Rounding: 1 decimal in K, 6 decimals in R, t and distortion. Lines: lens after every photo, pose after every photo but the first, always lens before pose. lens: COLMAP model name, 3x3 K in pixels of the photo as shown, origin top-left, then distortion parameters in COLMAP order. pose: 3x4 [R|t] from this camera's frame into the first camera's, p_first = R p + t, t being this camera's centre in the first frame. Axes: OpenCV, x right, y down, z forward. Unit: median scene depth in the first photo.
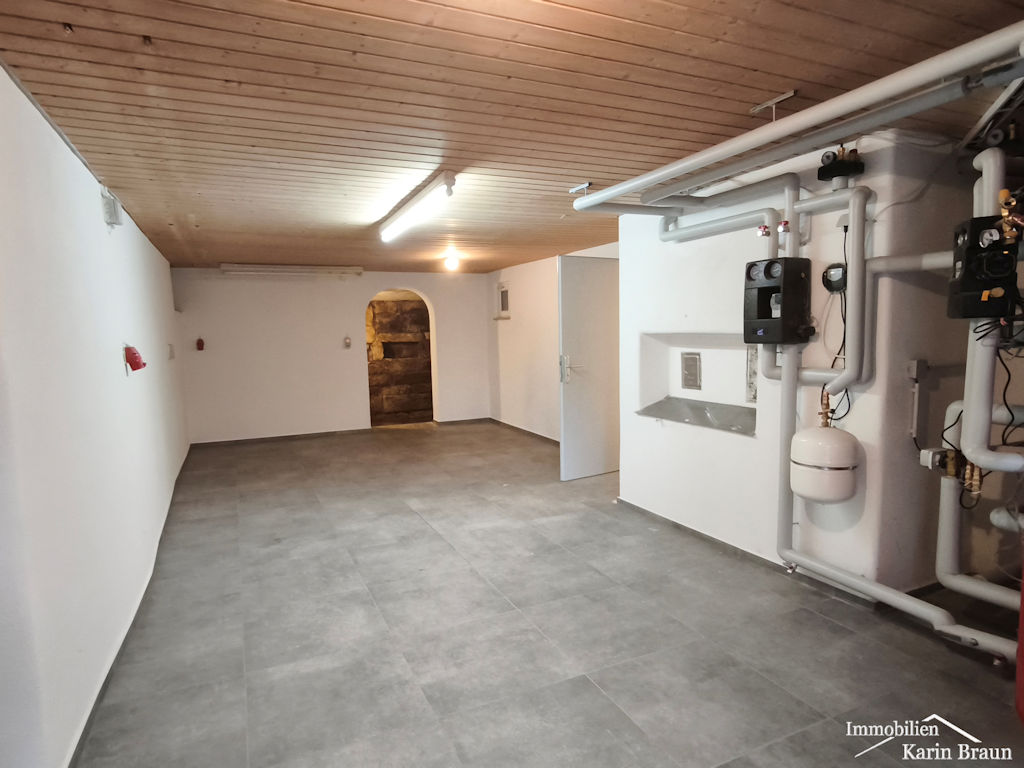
lens RADIAL K [[598.8, 0, 512.0], [0, 598.8, 384.0], [0, 0, 1]] dist [-0.007591, 0.002580]
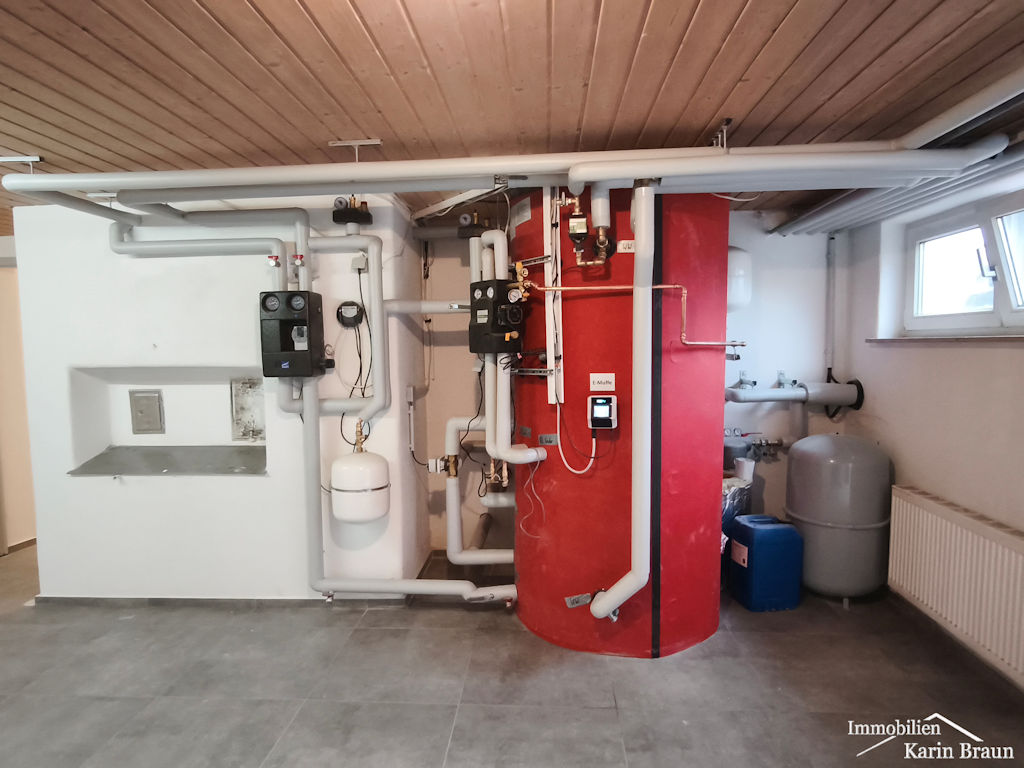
lens RADIAL K [[598.8, 0, 512.0], [0, 598.8, 384.0], [0, 0, 1]] dist [-0.007591, 0.002580]
pose [[0.475300, -0.039079, 0.878956, -0.279956], [0.084048, 0.996461, -0.001146, -0.025455], [-0.875800, 0.074419, 0.476902, 0.232382]]
